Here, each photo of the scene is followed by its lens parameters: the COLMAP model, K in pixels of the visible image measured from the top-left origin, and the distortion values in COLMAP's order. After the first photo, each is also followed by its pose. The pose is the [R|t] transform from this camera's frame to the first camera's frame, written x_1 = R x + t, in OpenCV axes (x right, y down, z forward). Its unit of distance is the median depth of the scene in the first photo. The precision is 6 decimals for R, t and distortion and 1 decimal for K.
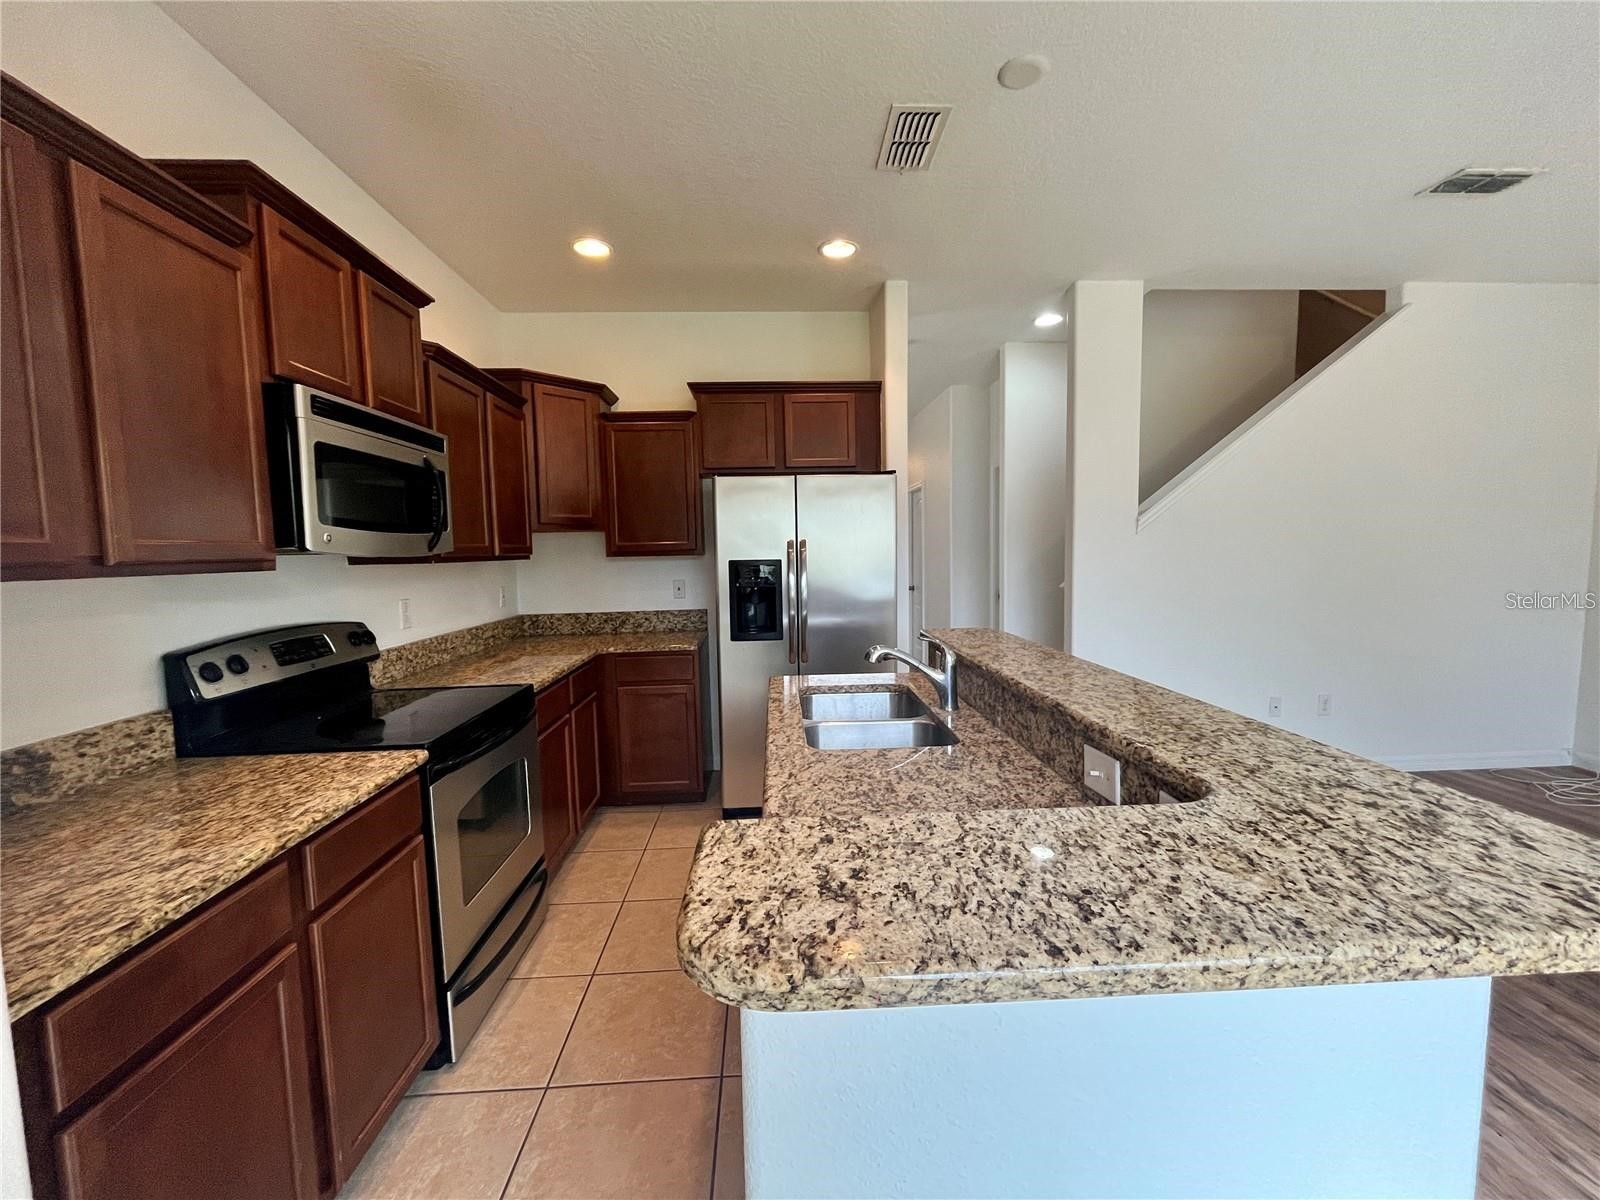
lens RADIAL K [[654.4, 0, 802.5], [0, 654.4, 600.3], [0, 0, 1]] dist [-0.002784, -0.000282]
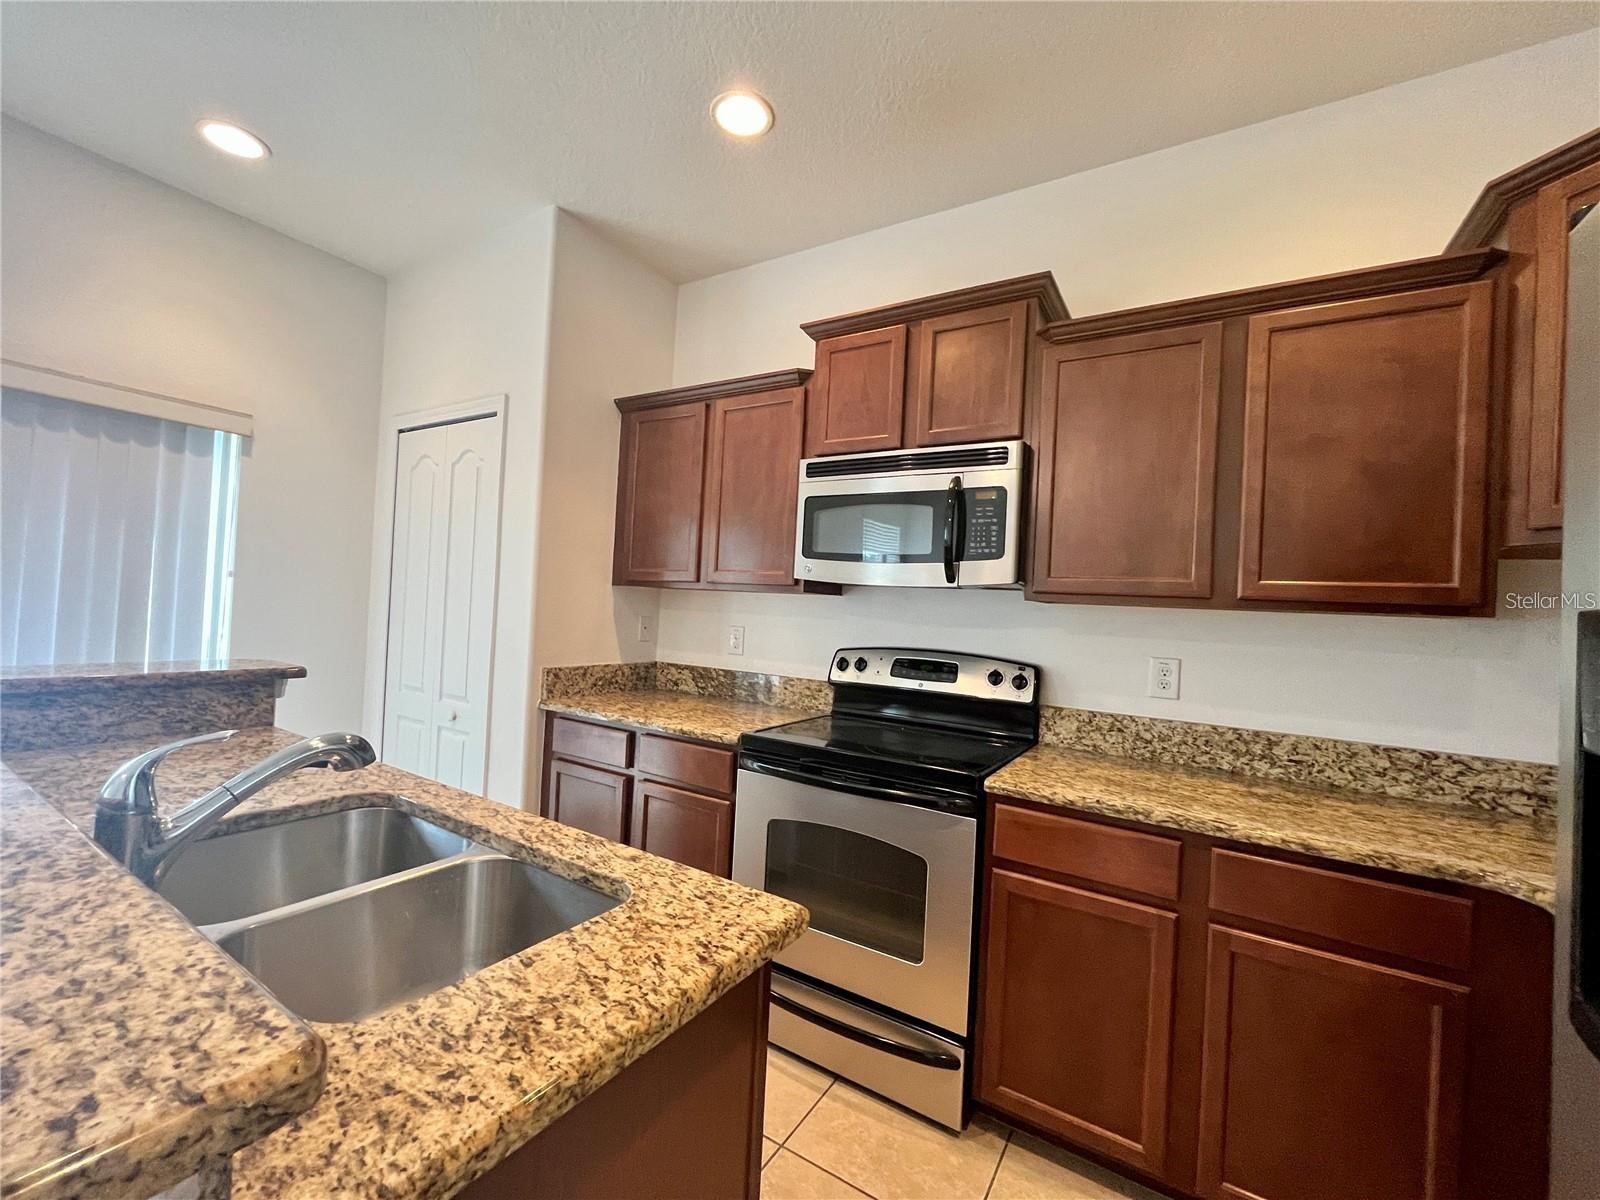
lens RADIAL K [[654.4, 0, 802.5], [0, 654.4, 600.3], [0, 0, 1]] dist [-0.002784, -0.000282]
pose [[-0.566110, -0.019221, -0.824106, 0.228023], [-0.105701, 0.993168, 0.049446, -0.060272], [0.817525, 0.115100, -0.564274, 1.098942]]
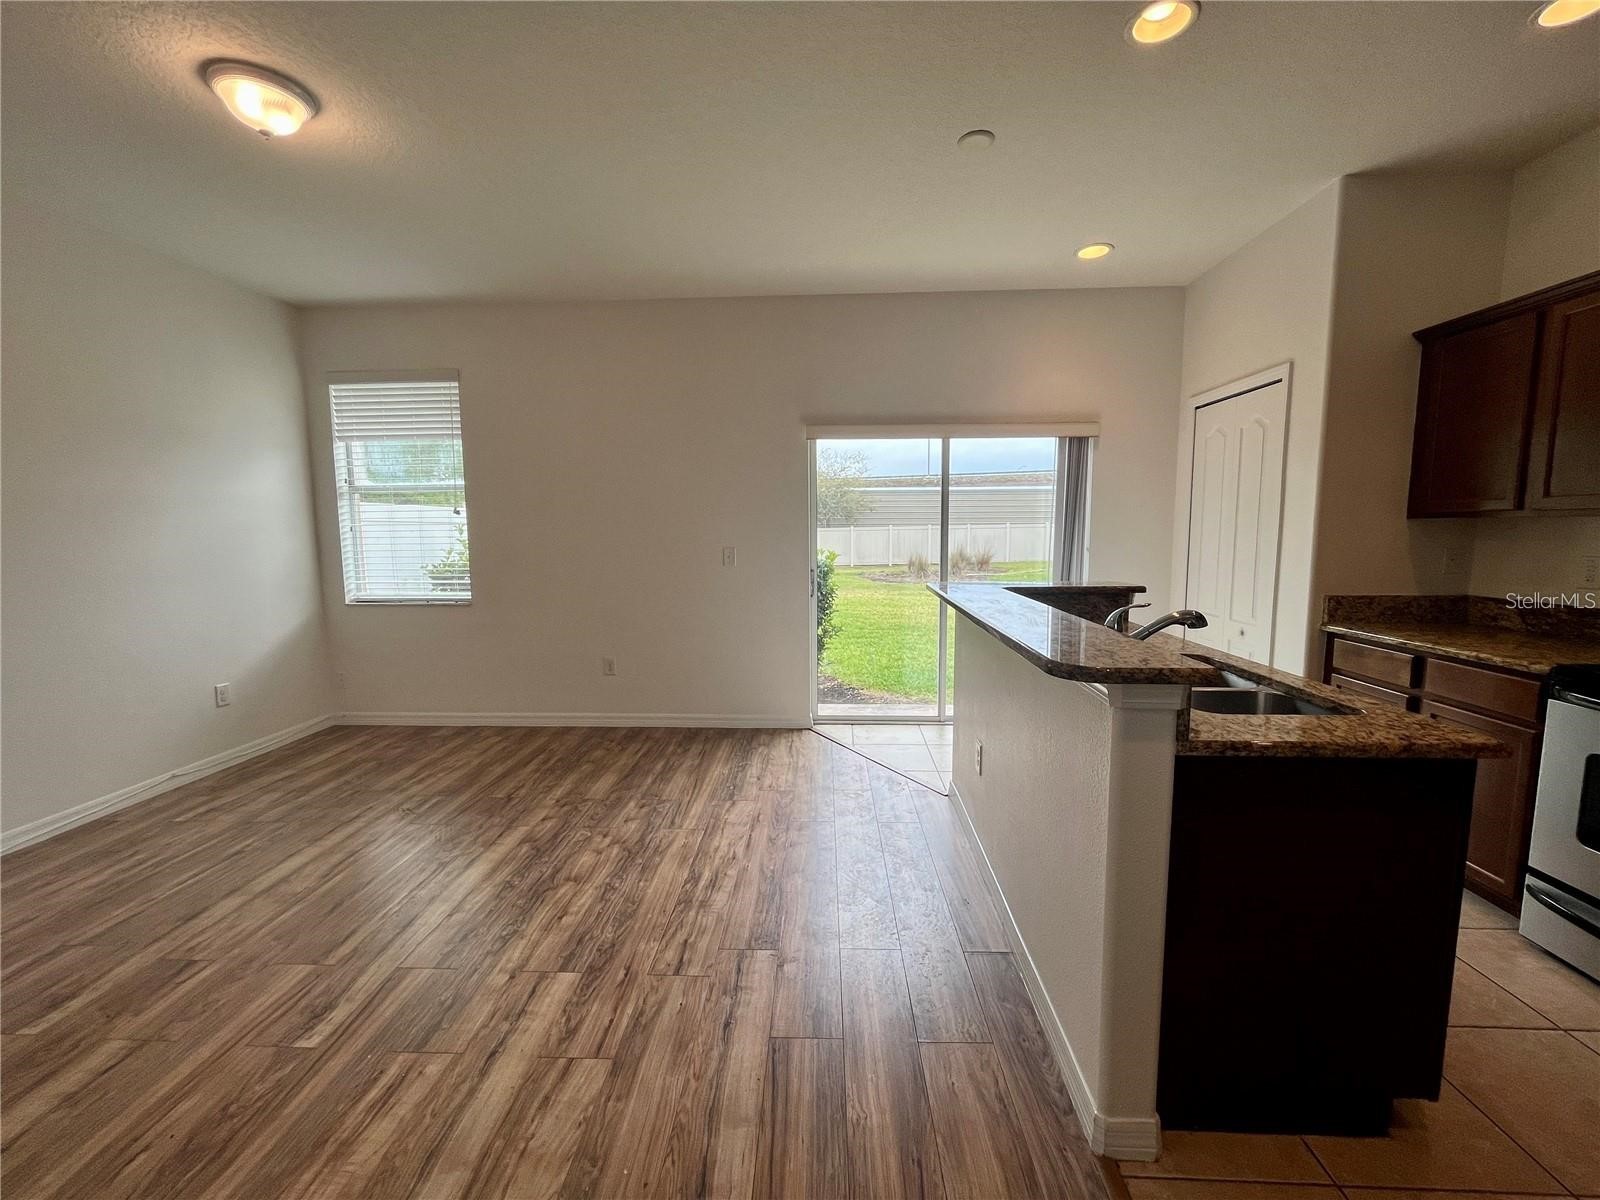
lens RADIAL K [[654.4, 0, 802.5], [0, 654.4, 600.3], [0, 0, 1]] dist [-0.002784, -0.000282]
pose [[-0.994519, 0.015067, 0.103464, 0.418852], [0.034089, 0.982216, 0.184635, -0.101083], [-0.098842, 0.187150, -0.977346, 1.432171]]
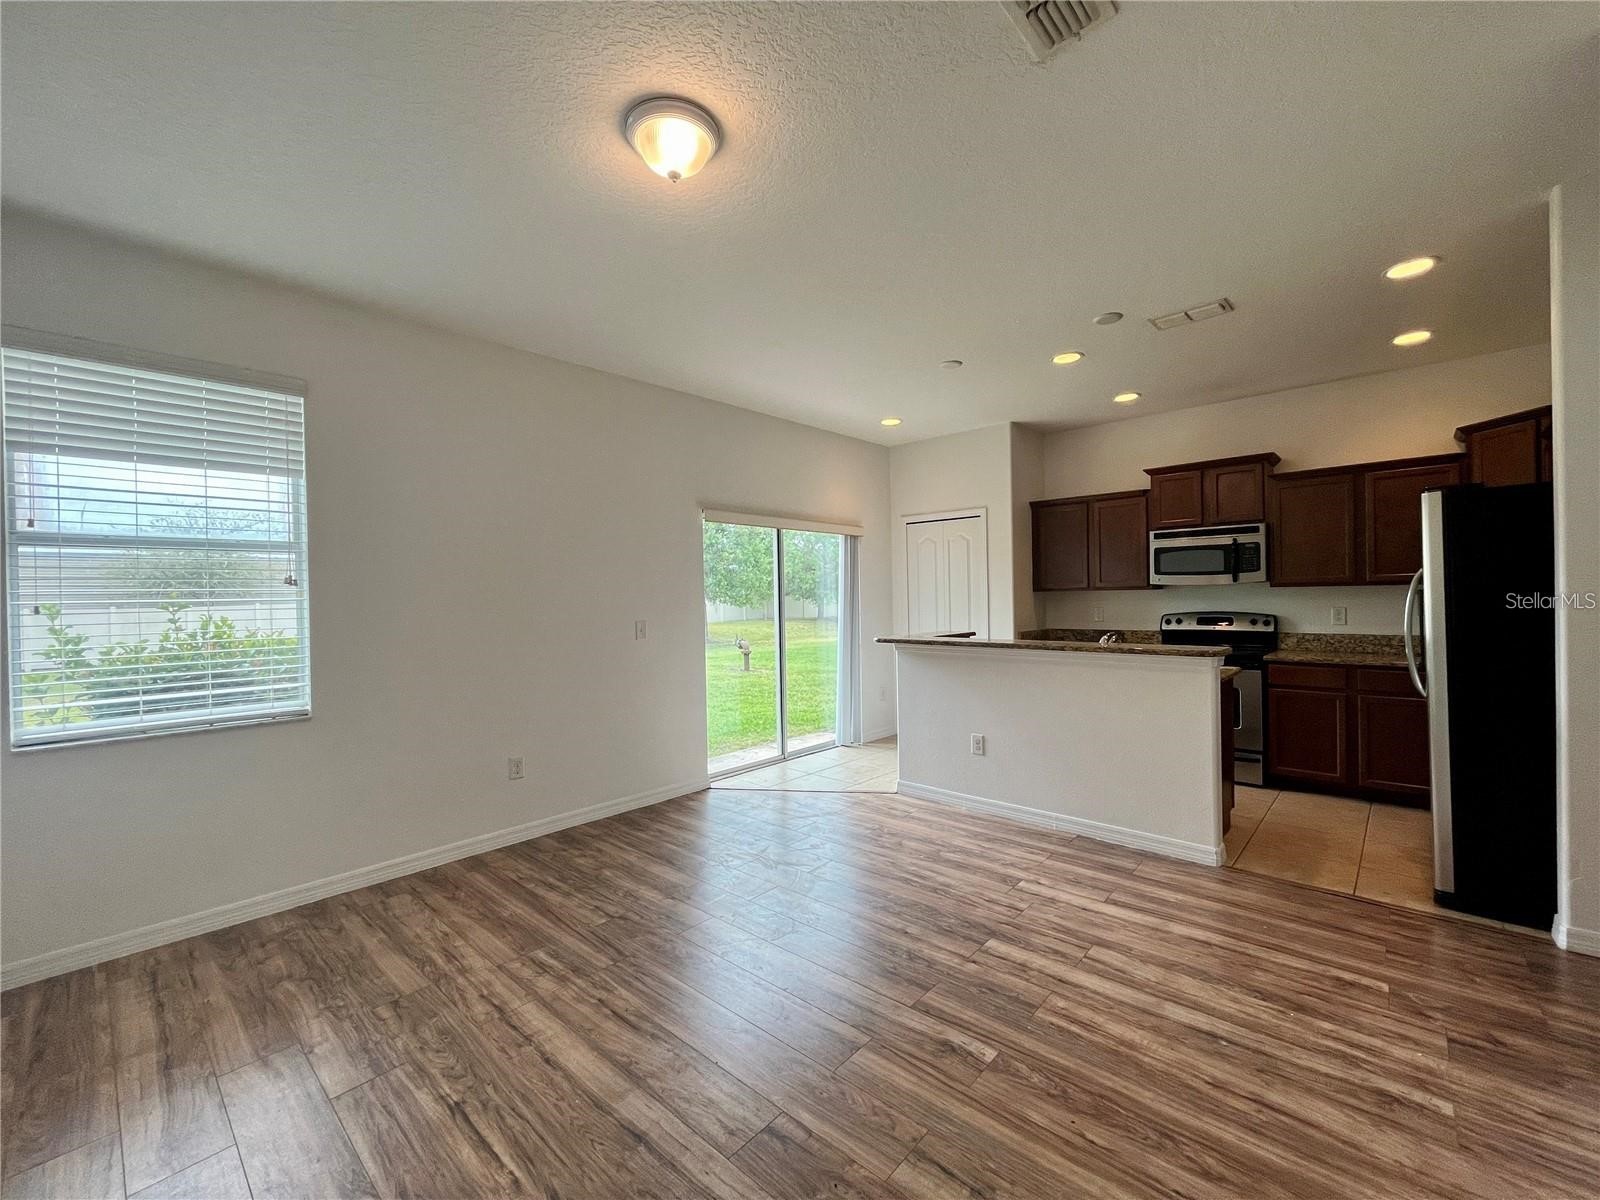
lens RADIAL K [[654.4, 0, 802.5], [0, 654.4, 600.3], [0, 0, 1]] dist [-0.002784, -0.000282]
pose [[-0.717589, 0.036023, -0.695534, 1.594696], [-0.023825, 0.996807, 0.076207, -0.119394], [0.696059, 0.071257, -0.714440, 1.270162]]
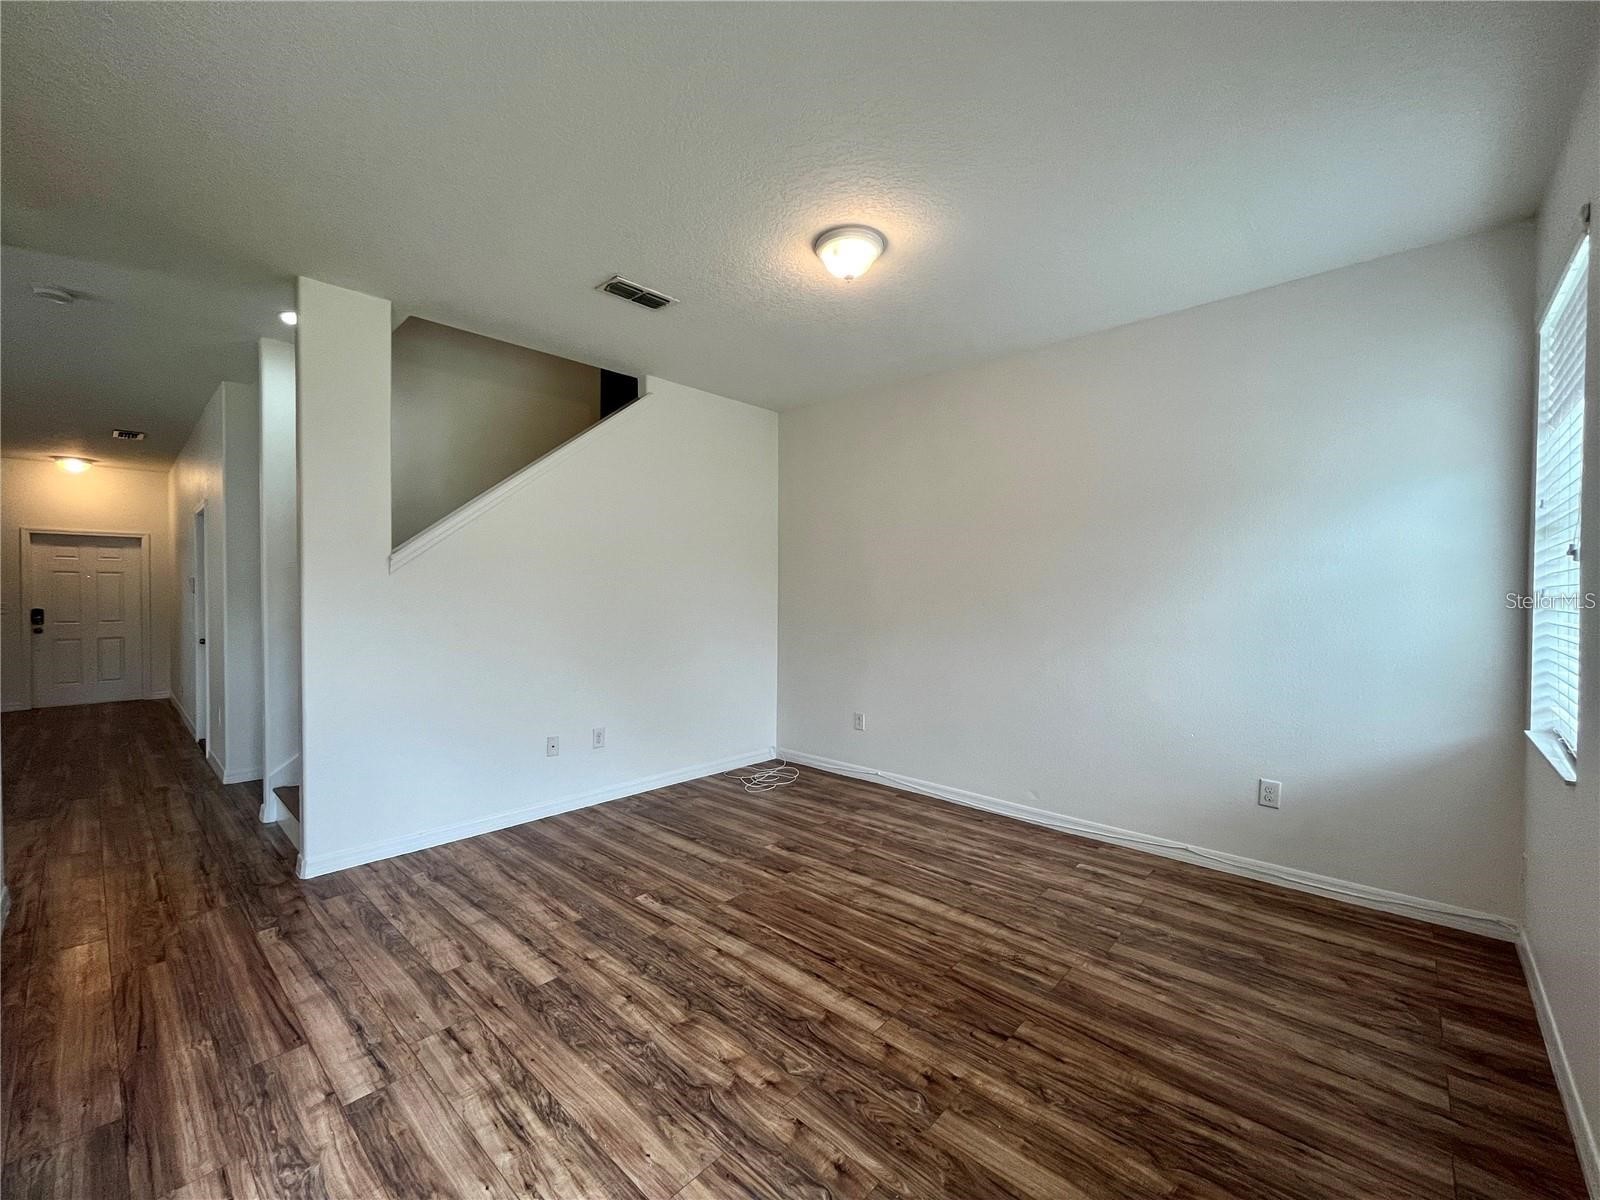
lens RADIAL K [[654.4, 0, 802.5], [0, 654.4, 600.3], [0, 0, 1]] dist [-0.002784, -0.000282]
pose [[0.718370, 0.012432, 0.695550, 0.407300], [0.038271, 0.997620, -0.057358, 0.009041], [-0.694607, 0.067823, 0.716185, -0.048146]]
